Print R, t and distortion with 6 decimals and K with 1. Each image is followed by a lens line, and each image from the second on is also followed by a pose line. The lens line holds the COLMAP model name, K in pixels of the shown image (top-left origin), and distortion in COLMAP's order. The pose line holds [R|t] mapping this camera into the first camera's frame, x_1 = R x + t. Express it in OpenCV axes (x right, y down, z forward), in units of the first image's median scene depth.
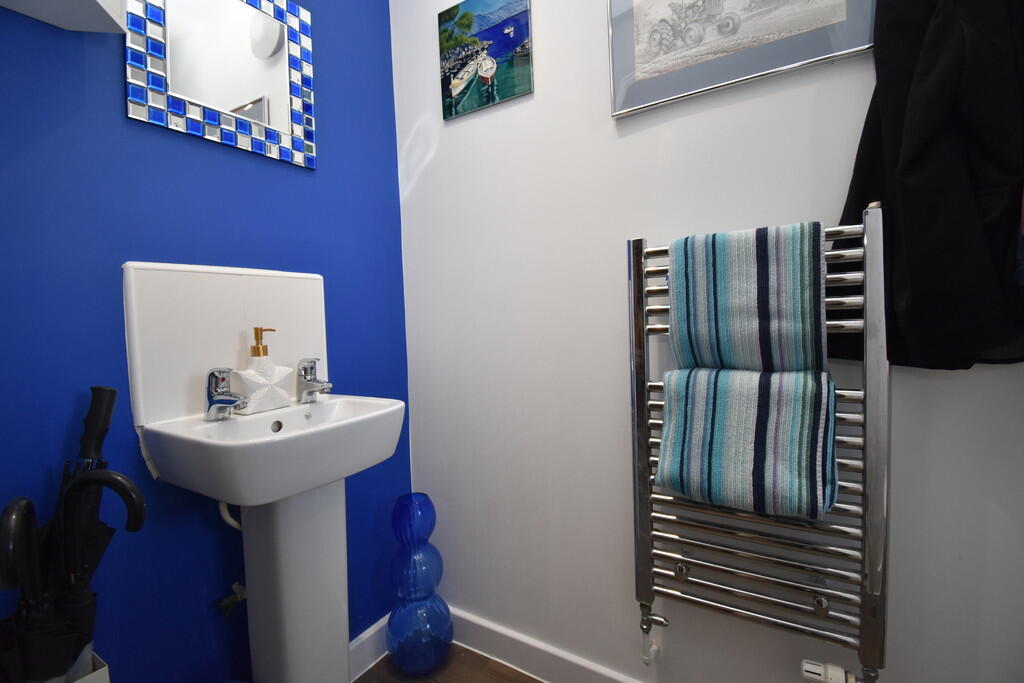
lens RADIAL K [[450.5, 0, 509.5], [0, 450.5, 319.8], [0, 0, 1]] dist [0.000920, -0.021108]
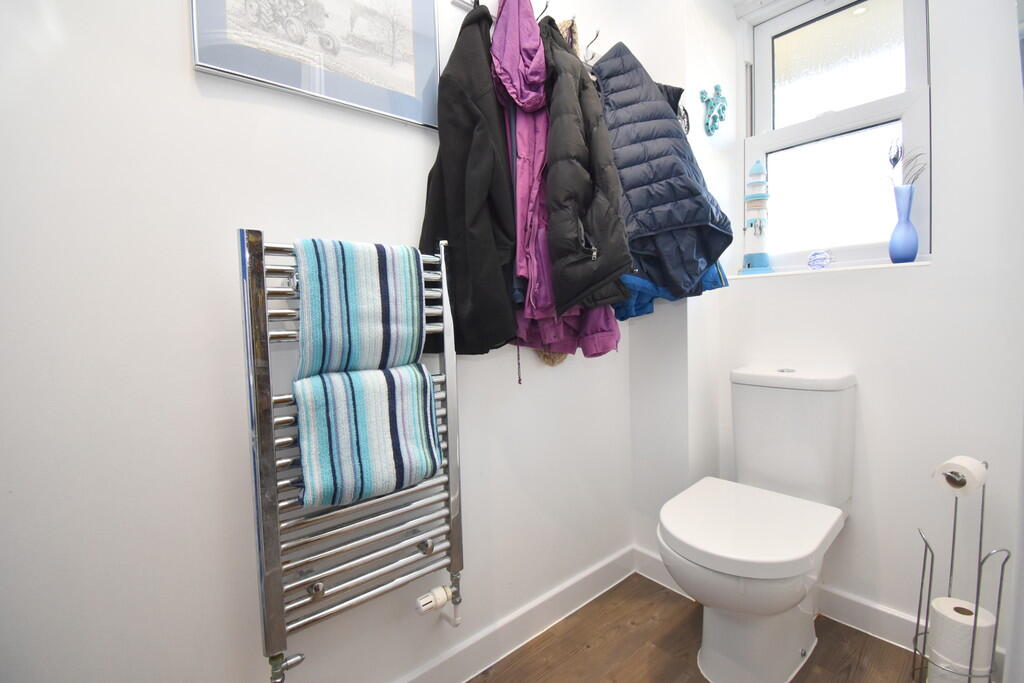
lens RADIAL K [[450.5, 0, 509.5], [0, 450.5, 319.8], [0, 0, 1]] dist [0.000920, -0.021108]
pose [[0.298311, 0.010495, 0.954411, -0.430748], [0.017340, 0.999715, -0.016413, 0.013149], [-0.954311, 0.021446, 0.298044, 0.337701]]
